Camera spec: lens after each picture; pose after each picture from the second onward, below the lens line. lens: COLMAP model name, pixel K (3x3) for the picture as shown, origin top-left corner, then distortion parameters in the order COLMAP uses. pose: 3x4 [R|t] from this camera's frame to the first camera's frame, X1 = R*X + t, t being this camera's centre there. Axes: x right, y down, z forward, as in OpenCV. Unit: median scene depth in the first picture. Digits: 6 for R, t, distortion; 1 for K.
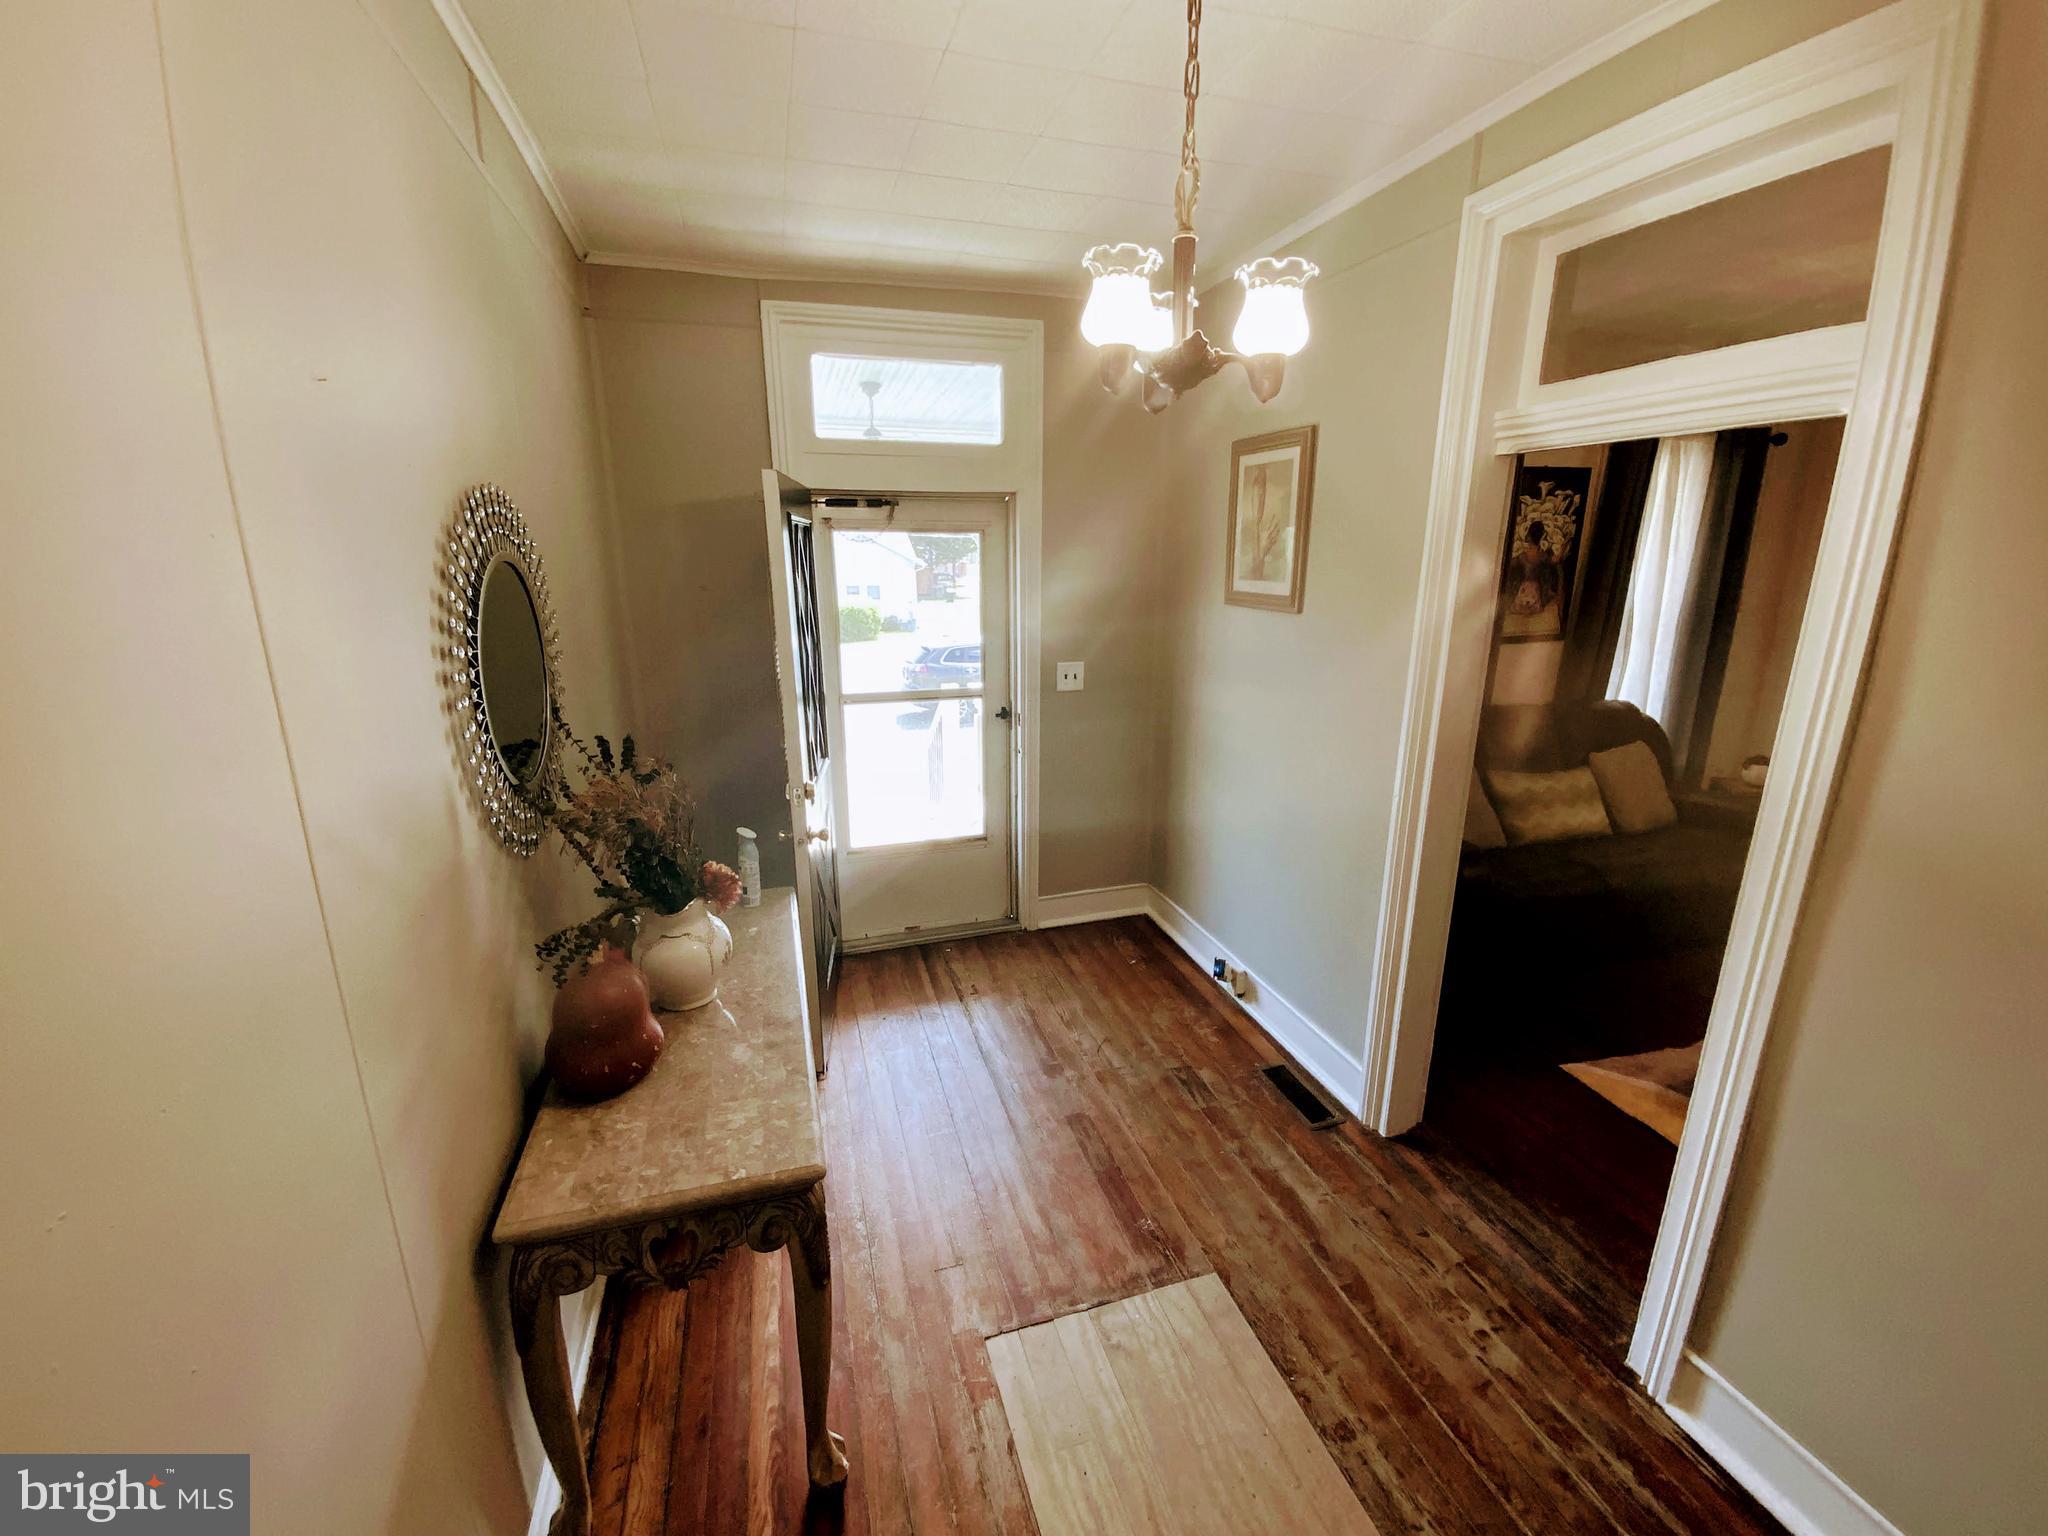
lens RADIAL K [[834.2, 0, 1028.1], [0, 834.2, 764.3], [0, 0, 1]] dist [-0.000790, -0.006142]
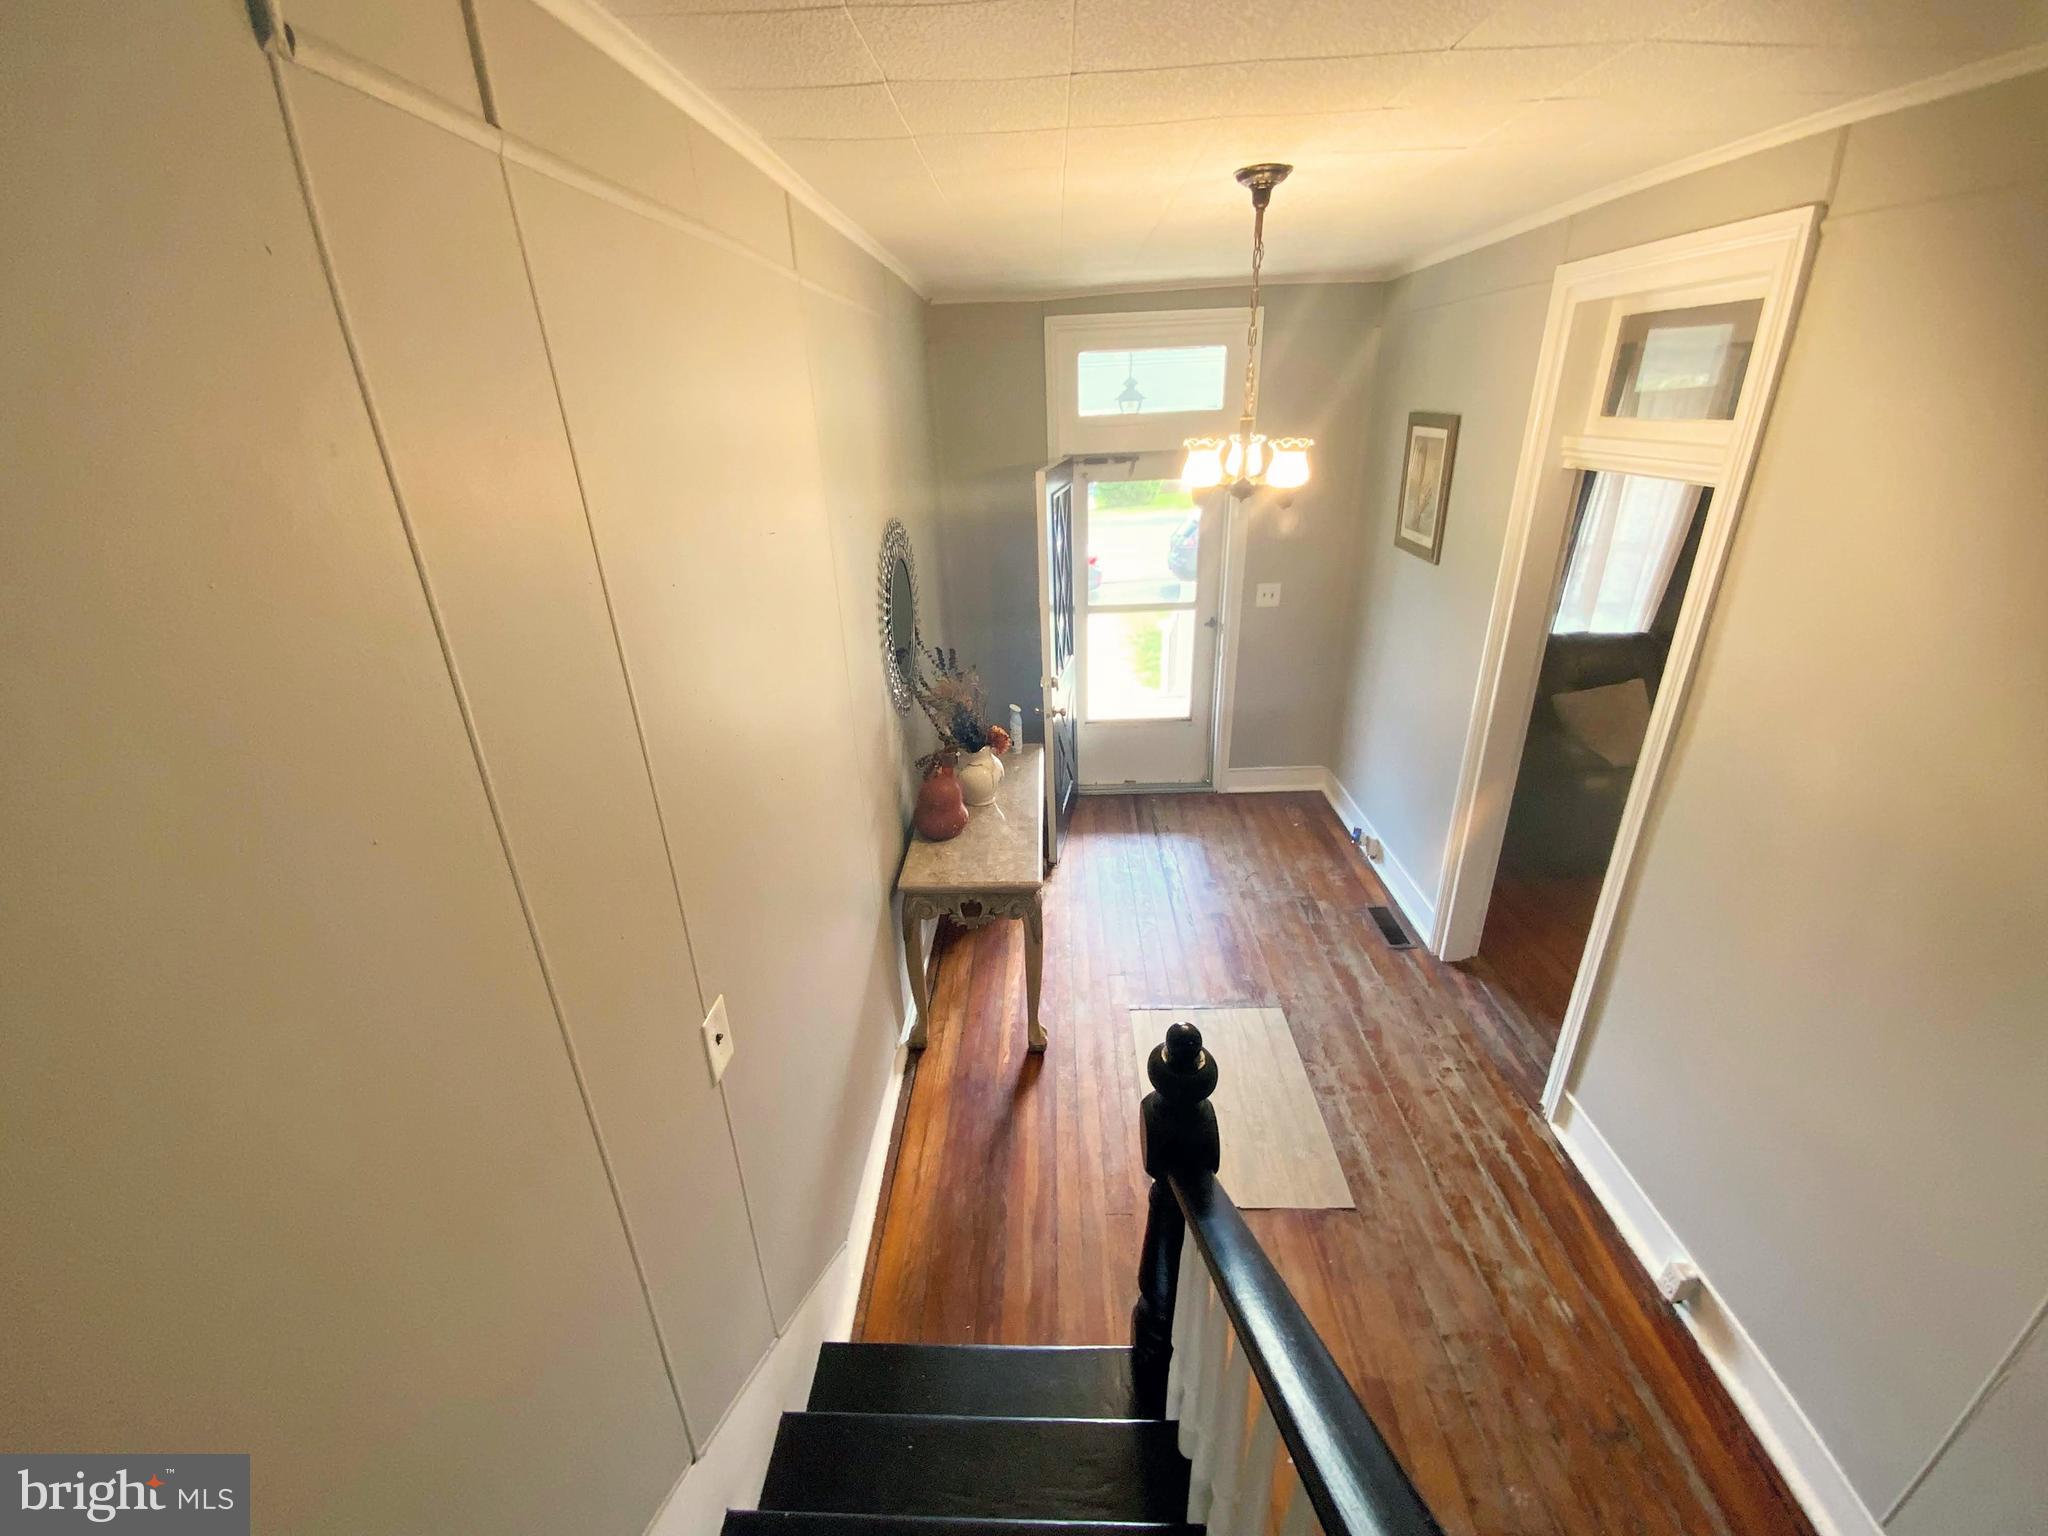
lens RADIAL K [[834.2, 0, 995.6], [0, 834.2, 767.3], [0, 0, 1]] dist [-0.000790, -0.006142]
pose [[0.934812, 0.098767, -0.341134, 0.204342], [-0.040337, 0.983863, 0.174318, -0.091731], [0.352845, -0.149194, 0.923711, -0.564622]]
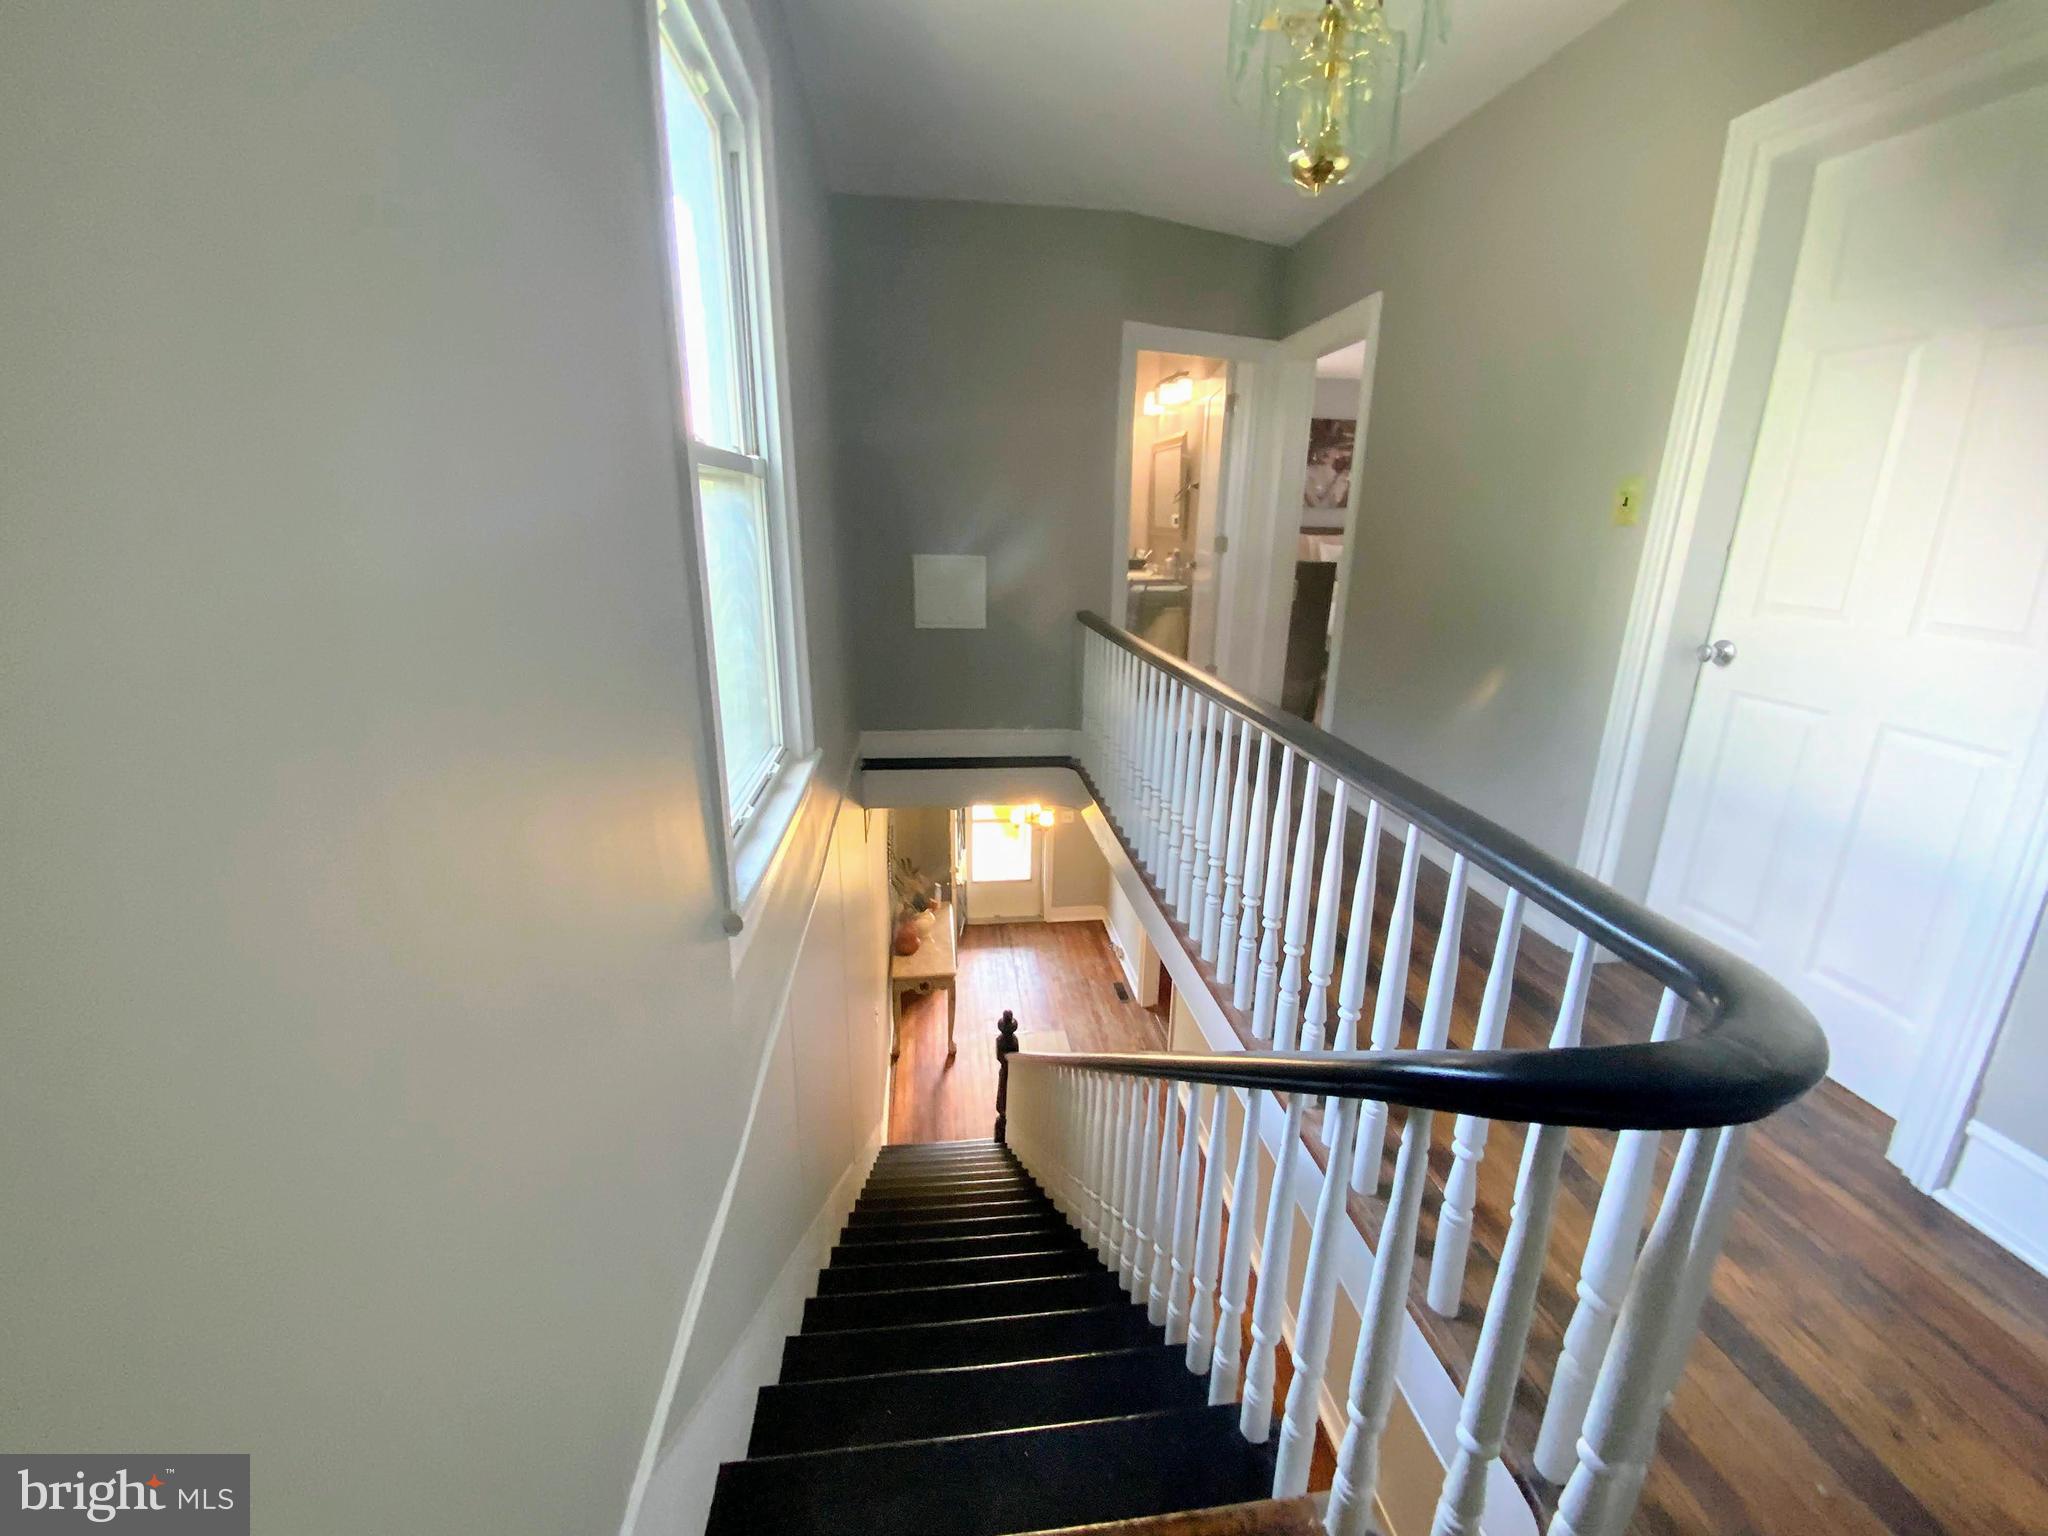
lens RADIAL K [[834.2, 0, 1030.4], [0, 834.2, 751.8], [0, 0, 1]] dist [-0.000790, -0.006142]
pose [[0.983057, 0.065978, -0.171014, 0.568184], [-0.063050, 0.997757, 0.022502, -0.567095], [0.172115, -0.011338, 0.985012, -2.263830]]
